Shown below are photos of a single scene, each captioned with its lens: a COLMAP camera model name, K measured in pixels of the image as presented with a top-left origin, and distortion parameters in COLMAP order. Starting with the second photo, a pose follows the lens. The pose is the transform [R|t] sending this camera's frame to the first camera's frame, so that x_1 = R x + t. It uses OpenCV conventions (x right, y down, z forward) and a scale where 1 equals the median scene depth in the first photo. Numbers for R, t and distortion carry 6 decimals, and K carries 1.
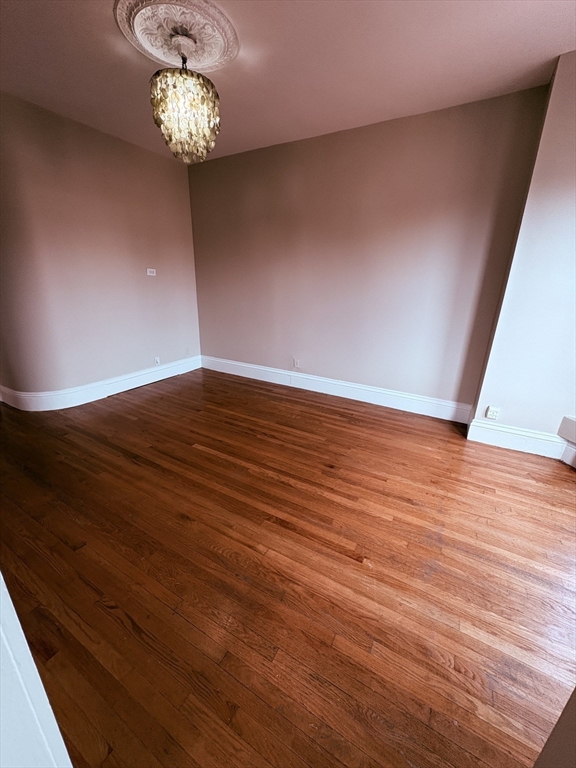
lens RADIAL K [[305.2, 0, 288.0], [0, 305.2, 384.0], [0, 0, 1]] dist [0.000028, 0.000320]
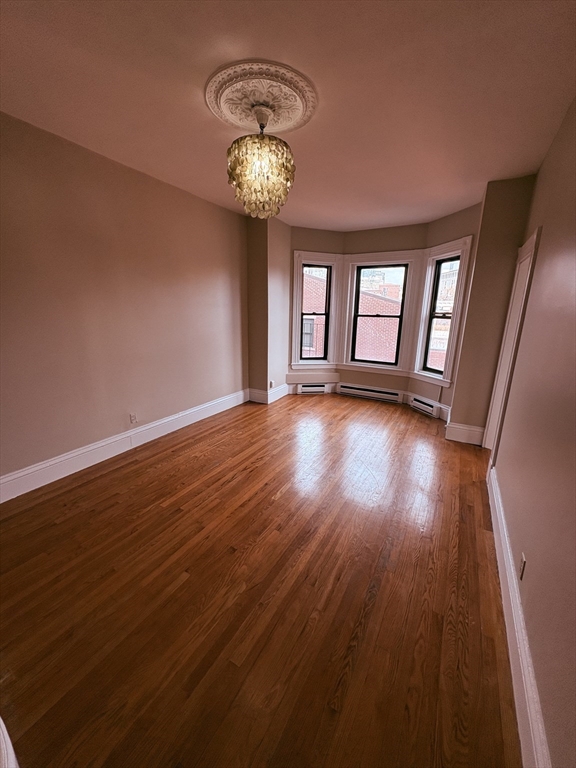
lens RADIAL K [[305.2, 0, 288.0], [0, 305.2, 384.0], [0, 0, 1]] dist [0.000028, 0.000320]
pose [[-0.008562, -0.266340, 0.963841, -1.262774], [0.303246, 0.917795, 0.256310, -0.400151], [-0.952874, 0.294475, 0.072908, 0.880389]]
